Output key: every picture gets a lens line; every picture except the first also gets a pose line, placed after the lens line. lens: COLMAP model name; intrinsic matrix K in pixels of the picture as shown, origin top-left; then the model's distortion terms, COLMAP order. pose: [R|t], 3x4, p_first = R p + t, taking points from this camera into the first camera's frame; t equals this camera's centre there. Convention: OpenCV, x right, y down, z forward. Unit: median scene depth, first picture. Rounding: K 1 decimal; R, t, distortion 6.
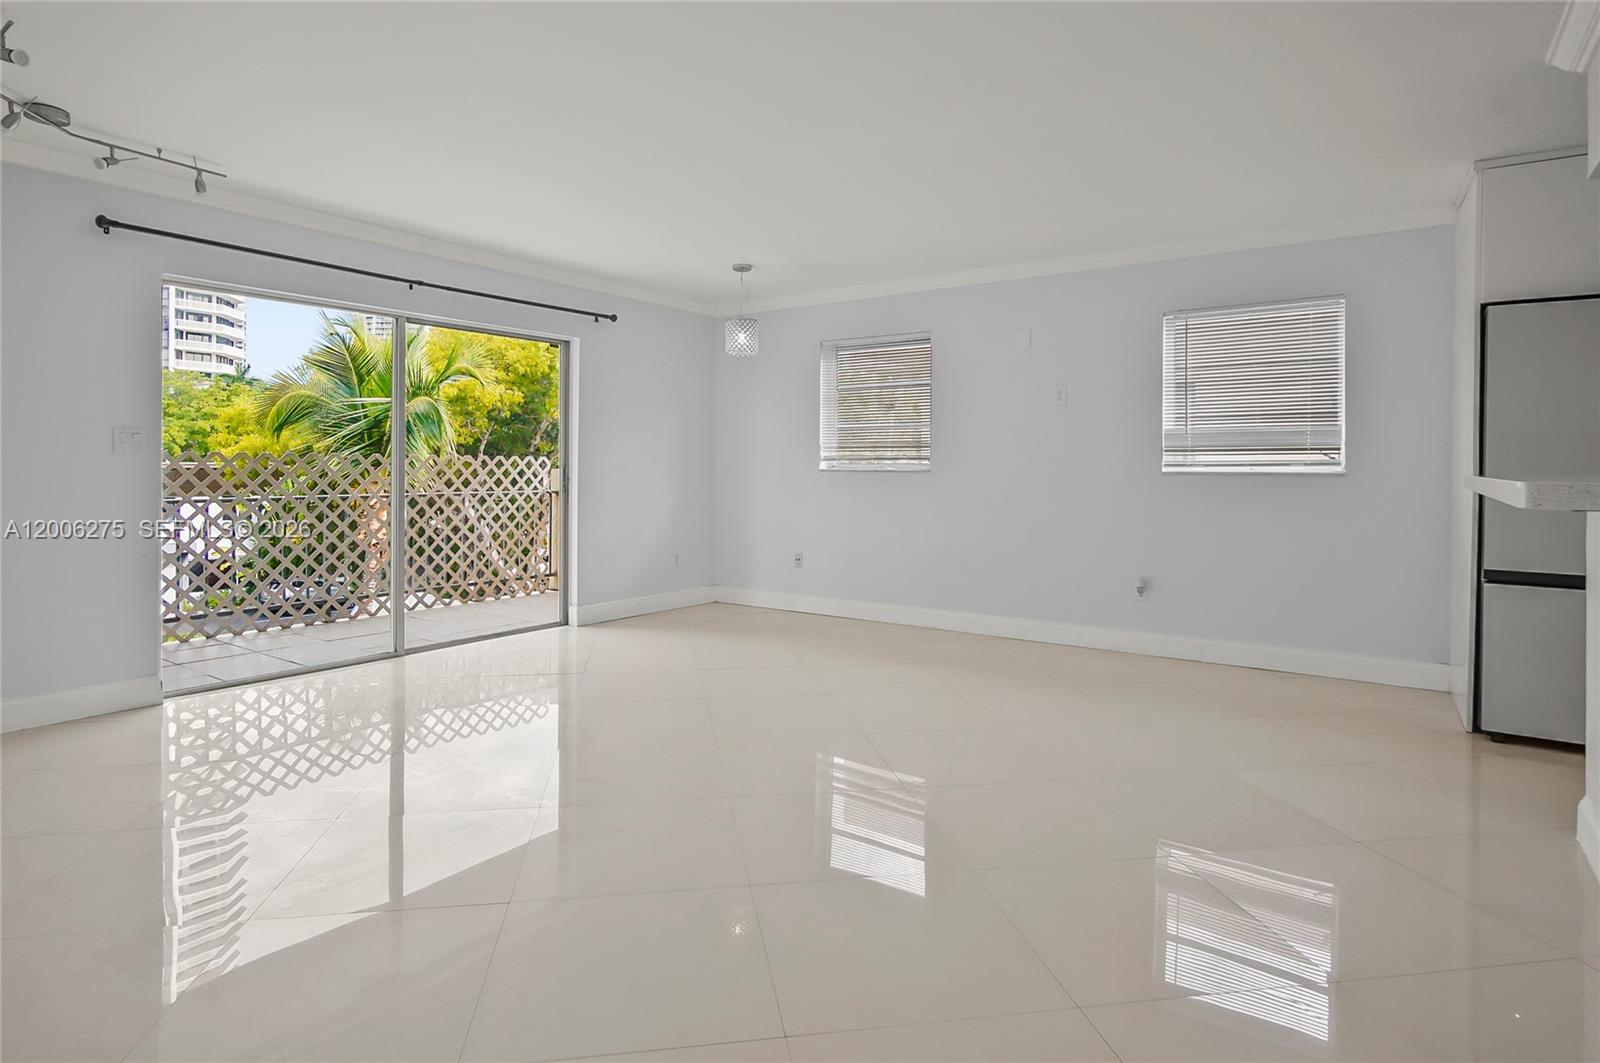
lens RADIAL K [[867.3, 0, 788.6], [0, 867.3, 472.5], [0, 0, 1]] dist [-0.011675, 0.007284]
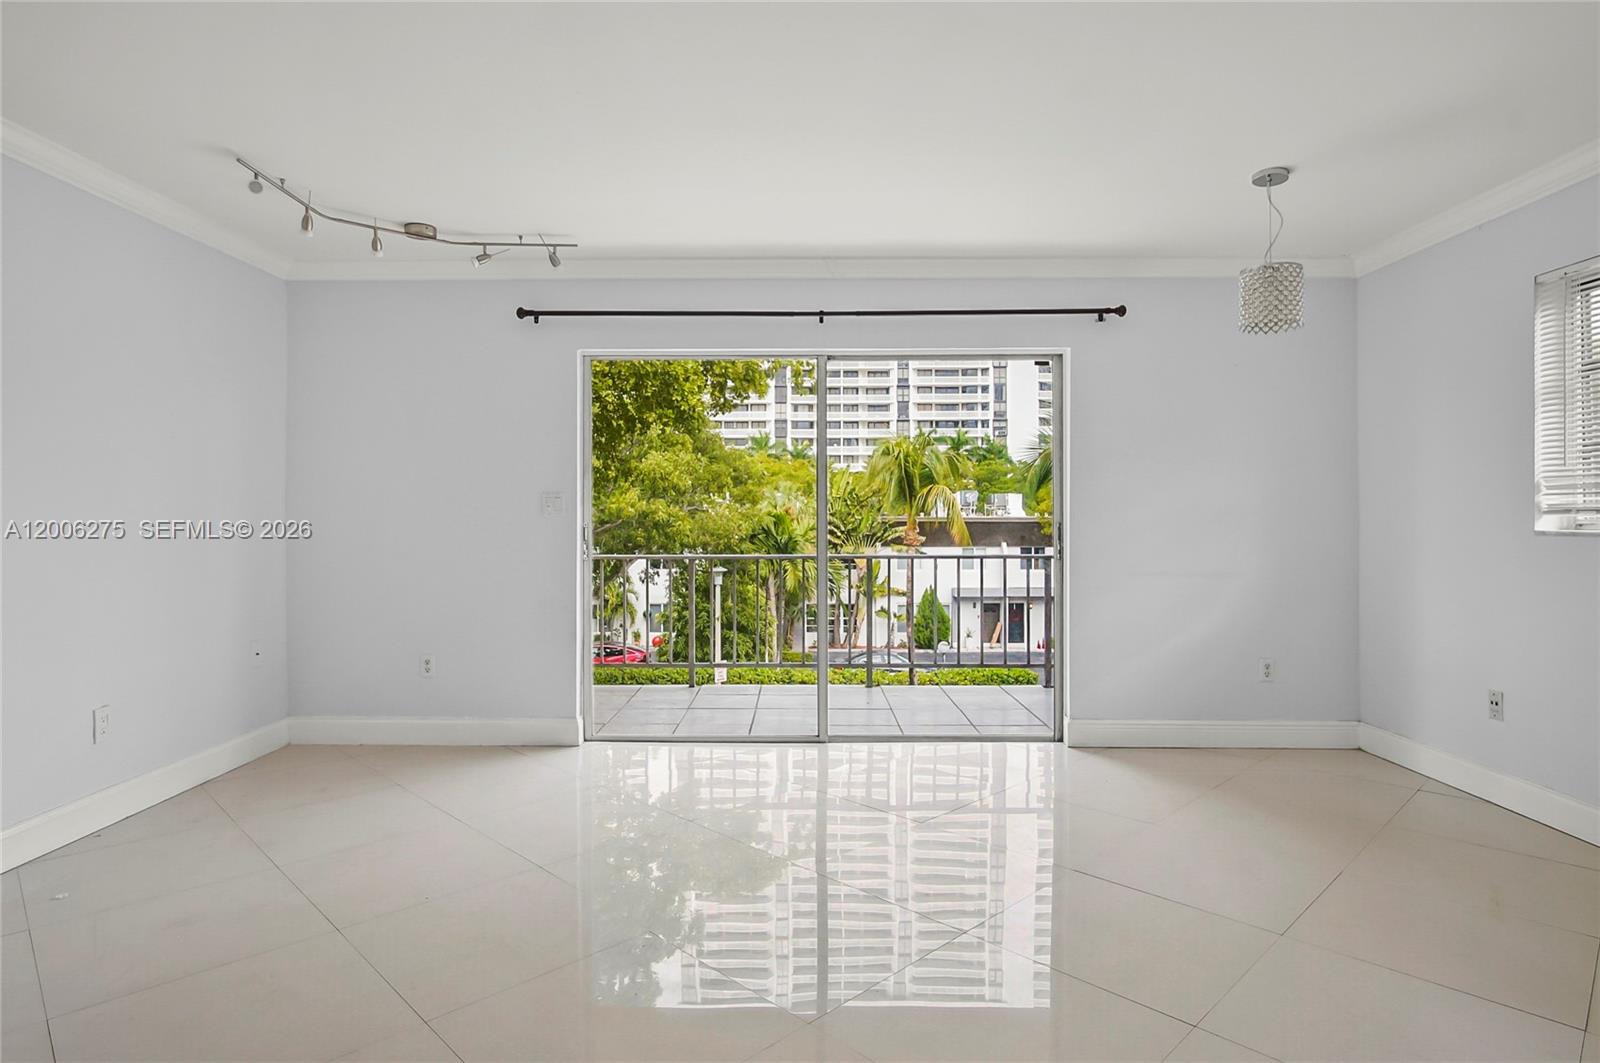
lens RADIAL K [[867.3, 0, 799.2], [0, 867.3, 511.0], [0, 0, 1]] dist [-0.011675, 0.007284]
pose [[0.578821, -0.010537, -0.815387, 0.238902], [-0.001411, 0.999902, -0.013923, -0.008844], [0.815453, 0.009210, 0.578749, 0.437161]]
